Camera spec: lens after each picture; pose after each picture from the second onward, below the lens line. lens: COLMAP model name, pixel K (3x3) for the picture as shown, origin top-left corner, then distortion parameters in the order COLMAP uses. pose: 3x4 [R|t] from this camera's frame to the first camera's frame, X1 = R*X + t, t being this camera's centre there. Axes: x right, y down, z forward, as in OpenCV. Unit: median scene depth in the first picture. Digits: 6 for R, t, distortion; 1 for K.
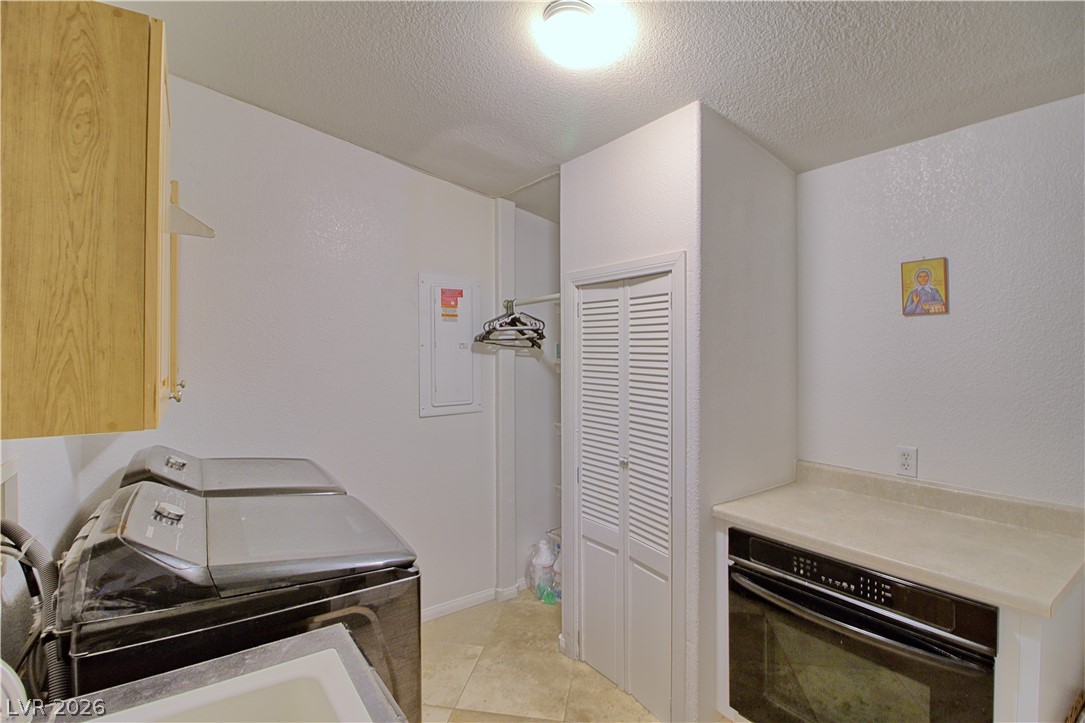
lens RADIAL K [[490.2, 0, 544.0], [0, 490.2, 345.0], [0, 0, 1]] dist [0.000204, -0.000050]
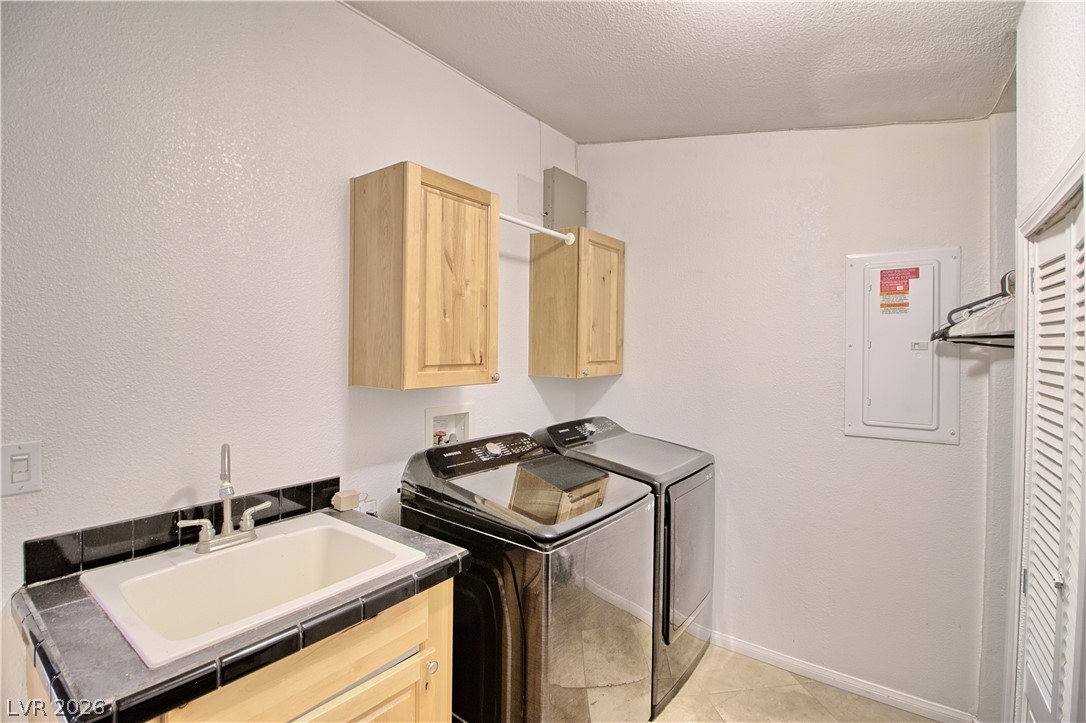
lens RADIAL K [[500.7, 0, 543.5], [0, 500.7, 351.1], [0, 0, 1]] dist [0.000500, 0.000087]
pose [[0.363721, 0.012135, -0.931429, 0.323664], [-0.002215, 0.999924, 0.012162, 0.000758], [0.931505, -0.002360, 0.363720, 0.236513]]
